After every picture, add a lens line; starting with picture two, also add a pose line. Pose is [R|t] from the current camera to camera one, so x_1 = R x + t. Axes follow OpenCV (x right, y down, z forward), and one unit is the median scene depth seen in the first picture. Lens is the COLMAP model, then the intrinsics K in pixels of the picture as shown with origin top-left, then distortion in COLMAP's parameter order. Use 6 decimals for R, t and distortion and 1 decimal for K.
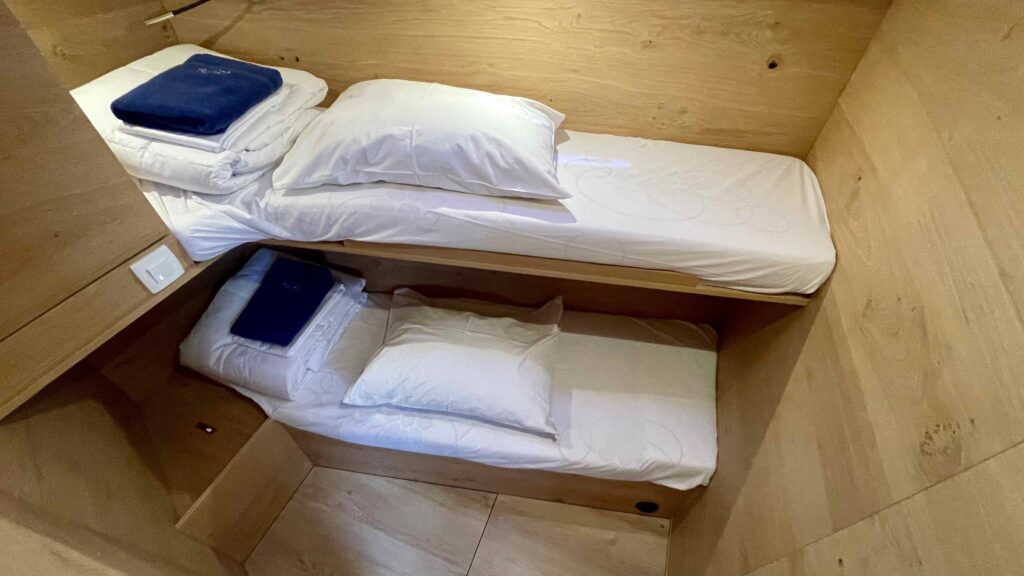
lens RADIAL K [[414.8, 0, 512.0], [0, 414.8, 288.0], [0, 0, 1]] dist [-0.018709, 0.009497]
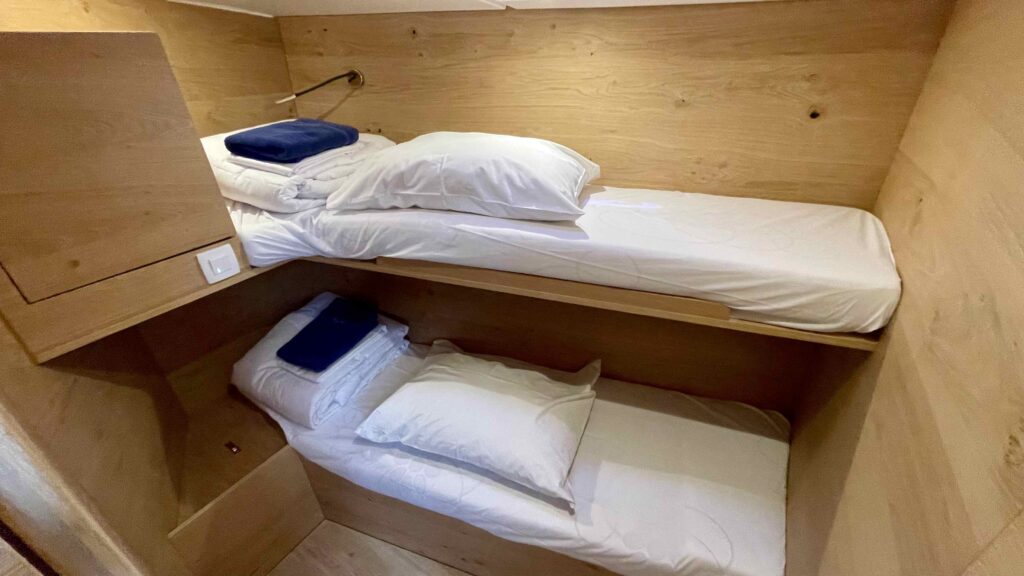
lens RADIAL K [[414.8, 0, 512.0], [0, 414.8, 288.0], [0, 0, 1]] dist [-0.018709, 0.009497]
pose [[0.976862, 0.056574, -0.206252, 0.152277], [-0.111263, 0.958032, -0.264186, 0.187738], [0.182651, 0.281022, 0.942160, 0.060778]]
